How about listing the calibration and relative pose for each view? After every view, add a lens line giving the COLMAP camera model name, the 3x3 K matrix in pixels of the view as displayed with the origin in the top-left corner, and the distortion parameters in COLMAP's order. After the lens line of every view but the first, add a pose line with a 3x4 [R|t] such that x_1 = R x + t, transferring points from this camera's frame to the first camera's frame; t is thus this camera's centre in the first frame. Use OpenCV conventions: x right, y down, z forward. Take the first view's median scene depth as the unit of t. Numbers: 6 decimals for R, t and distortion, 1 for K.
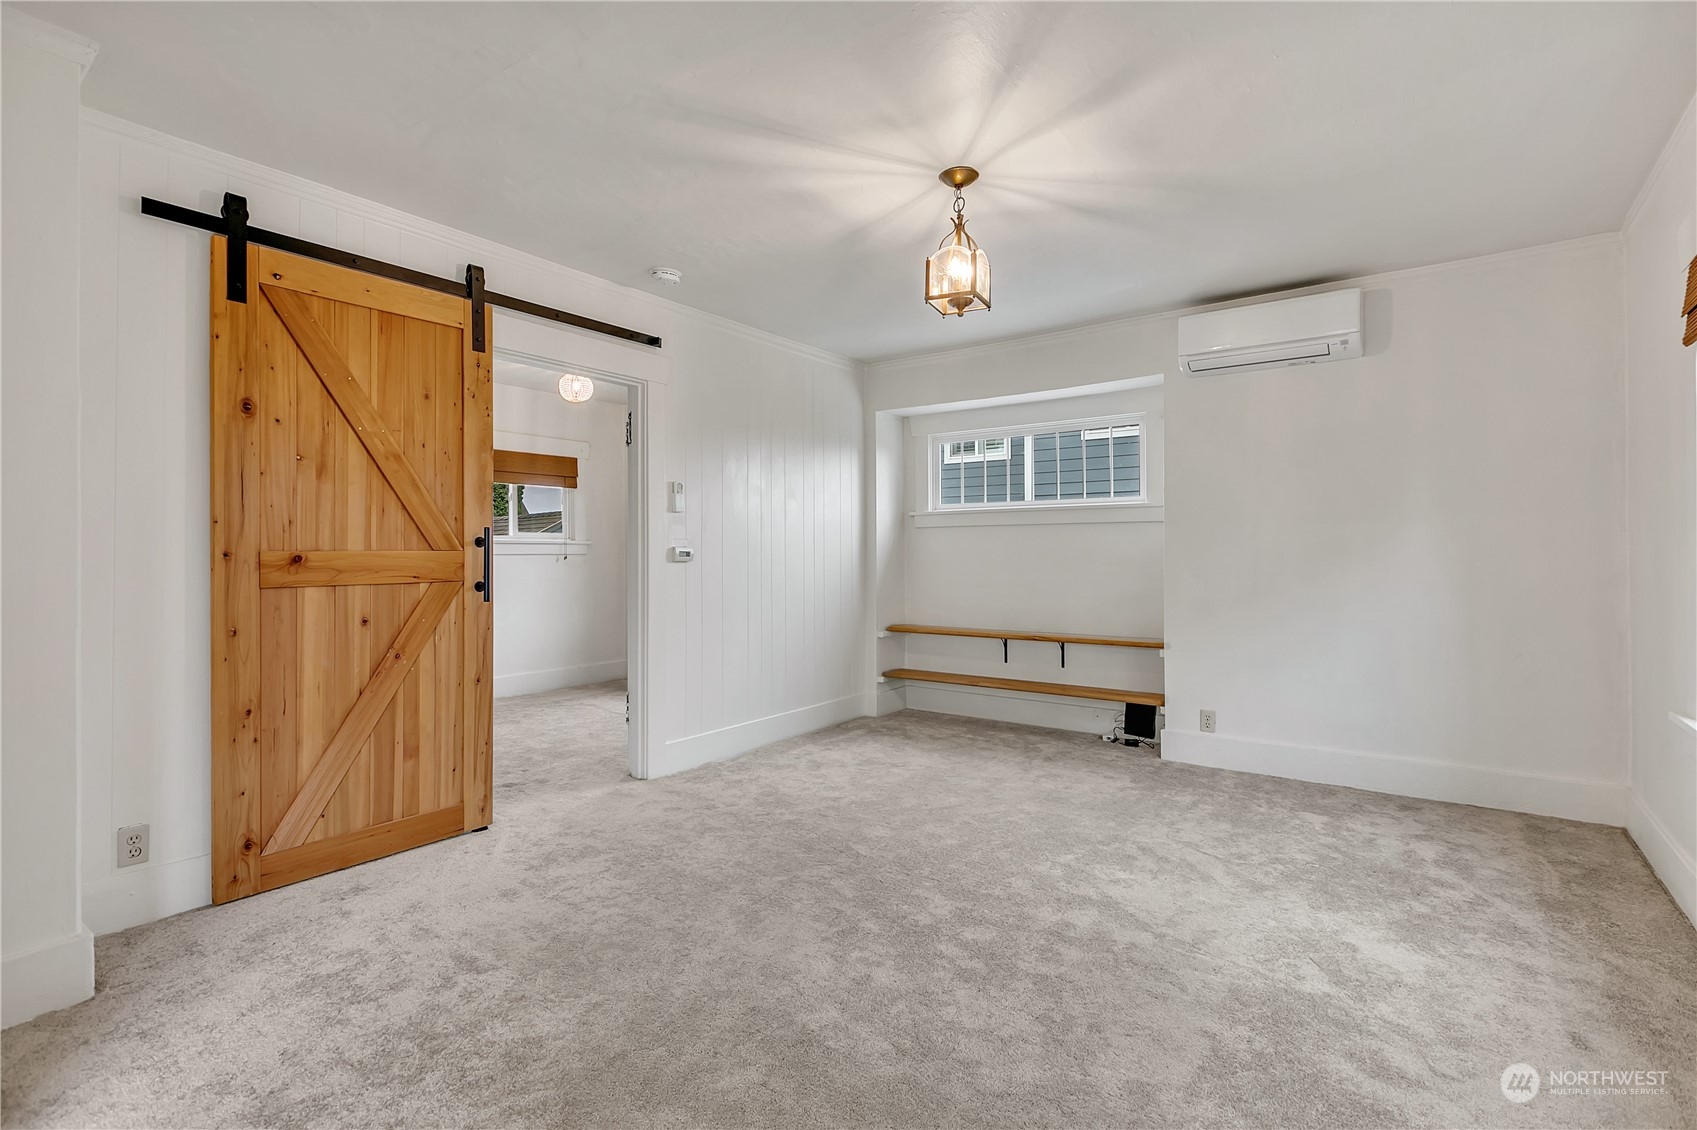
lens RADIAL K [[784.7, 0, 857.5], [0, 784.7, 551.5], [0, 0, 1]] dist [0.012639, -0.008886]
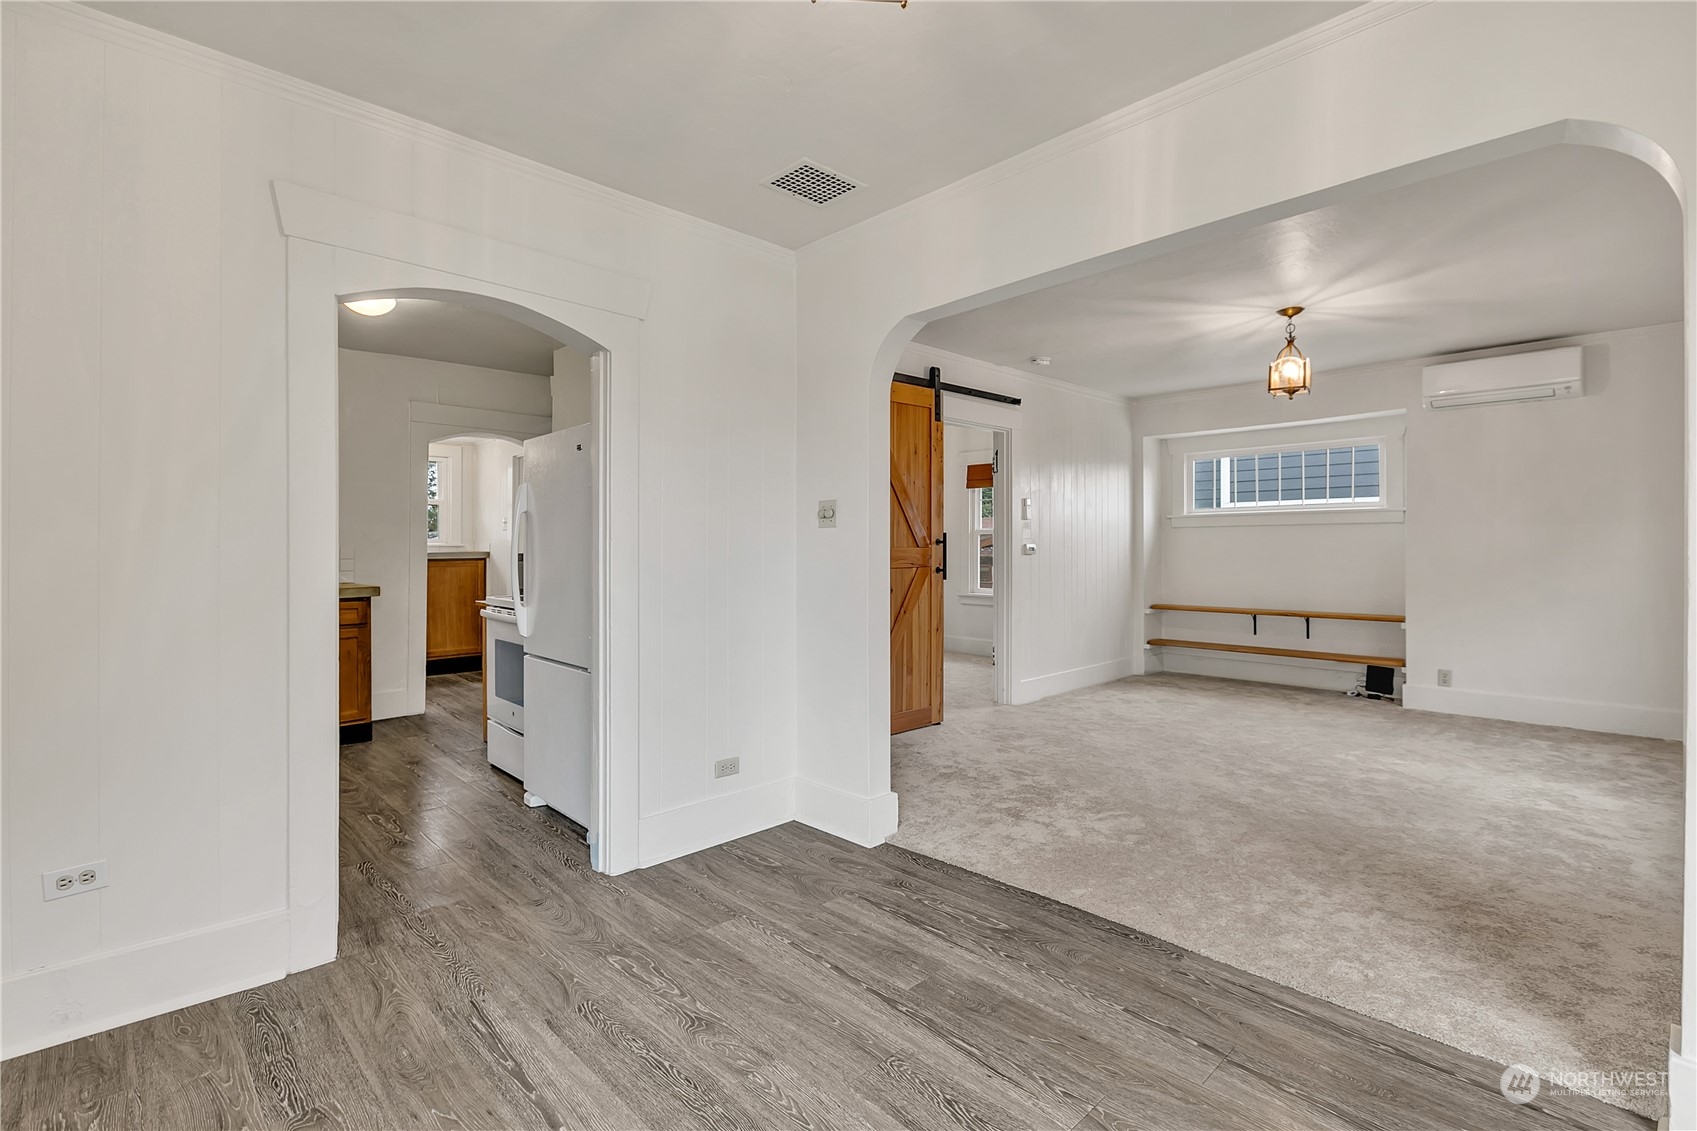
lens RADIAL K [[784.7, 0, 846.5], [0, 784.7, 550.3], [0, 0, 1]] dist [0.012639, -0.008886]
pose [[0.983653, 0.000009, -0.180075, -0.385366], [0.001628, 0.999959, 0.008942, -0.009725], [0.180068, -0.009089, 0.983612, -0.599876]]
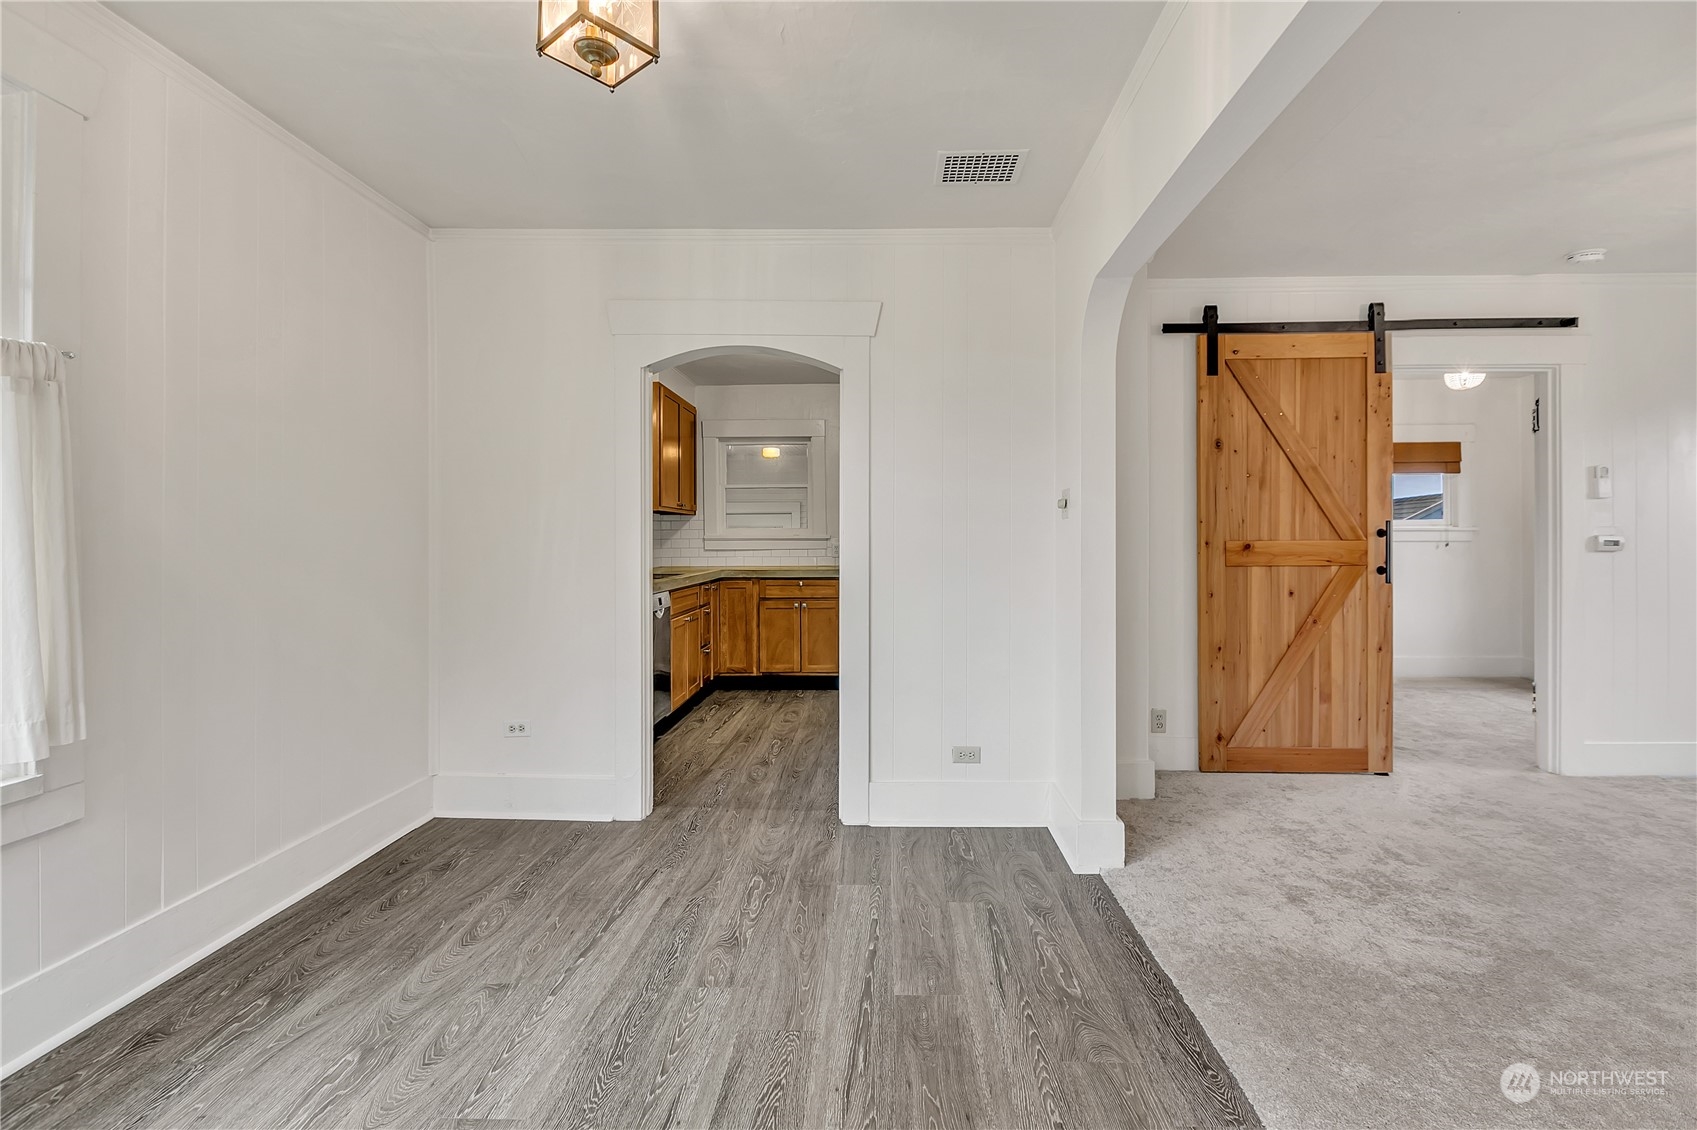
lens RADIAL K [[784.7, 0, 867.3], [0, 784.7, 537.8], [0, 0, 1]] dist [0.012639, -0.008886]
pose [[0.565745, -0.000585, -0.824580, 0.065180], [0.003224, 0.999994, 0.001503, -0.009301], [0.824574, -0.003508, 0.565743, -0.324414]]
